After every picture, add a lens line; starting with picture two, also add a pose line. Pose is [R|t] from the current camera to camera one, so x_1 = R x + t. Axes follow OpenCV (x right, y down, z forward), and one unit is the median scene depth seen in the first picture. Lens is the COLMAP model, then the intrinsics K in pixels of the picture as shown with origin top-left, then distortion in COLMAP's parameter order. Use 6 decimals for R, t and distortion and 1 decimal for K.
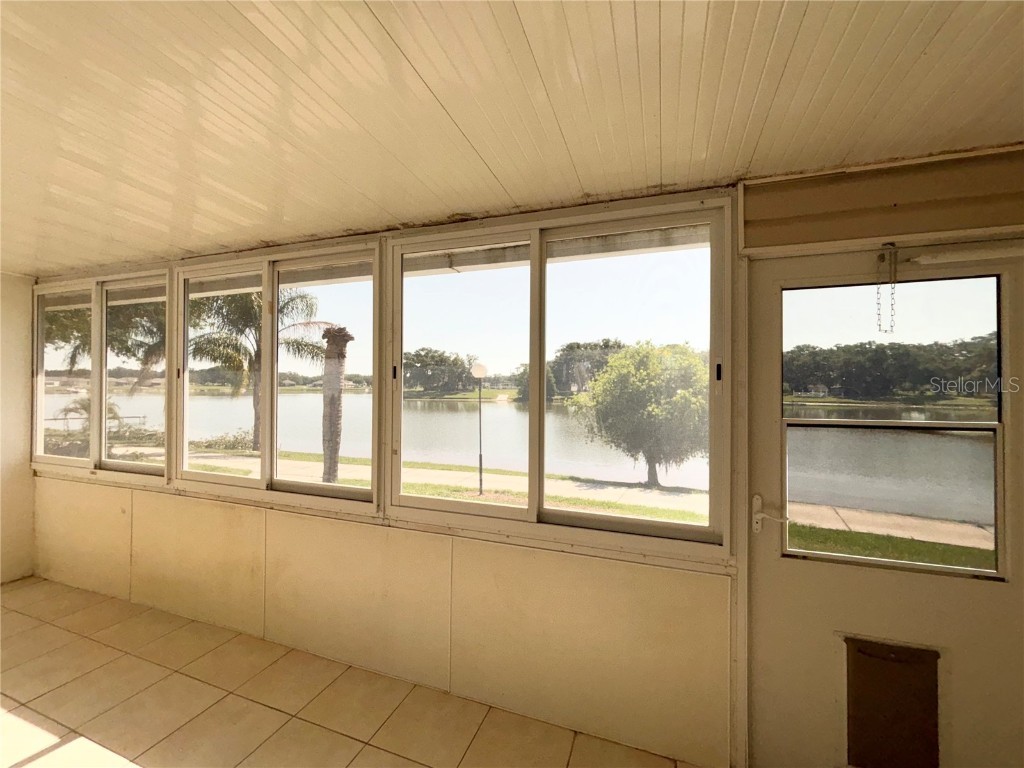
lens RADIAL K [[419.1, 0, 511.3], [0, 419.1, 388.3], [0, 0, 1]] dist [-0.000421, 0.000127]
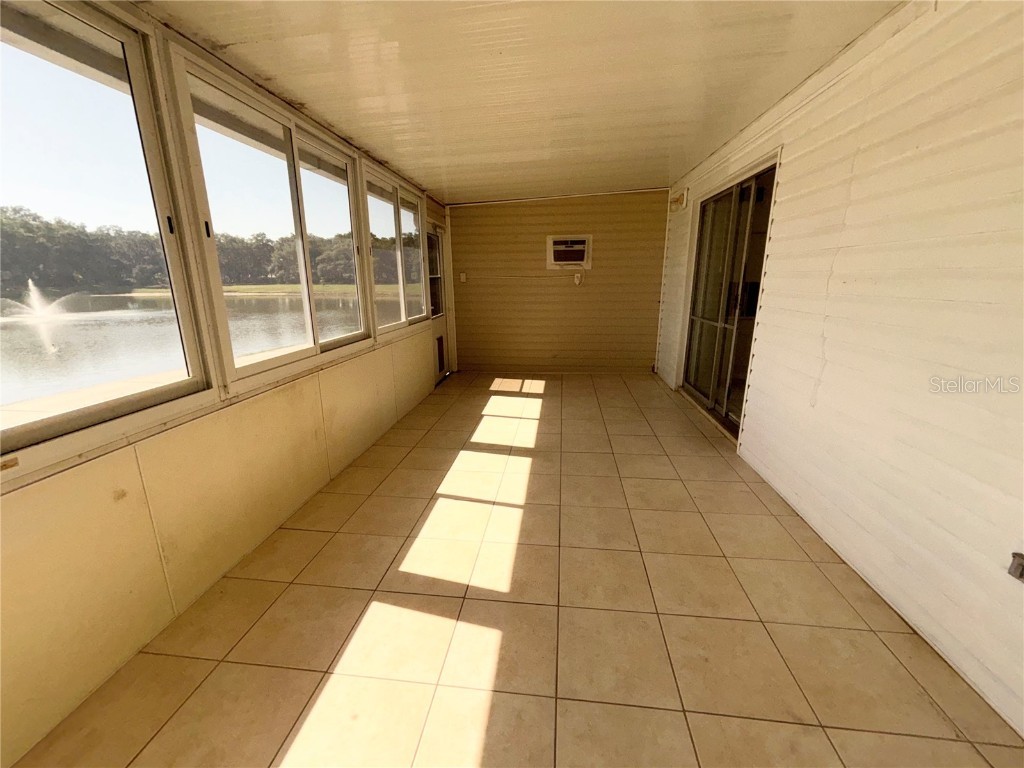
lens RADIAL K [[419.1, 0, 504.9], [0, 419.1, 384.3], [0, 0, 1]] dist [-0.000421, 0.000127]
pose [[-0.221040, -0.248871, 0.942977, -1.712789], [-0.001905, 0.967001, 0.254765, 0.035481], [-0.975263, 0.054517, -0.214220, 0.744915]]
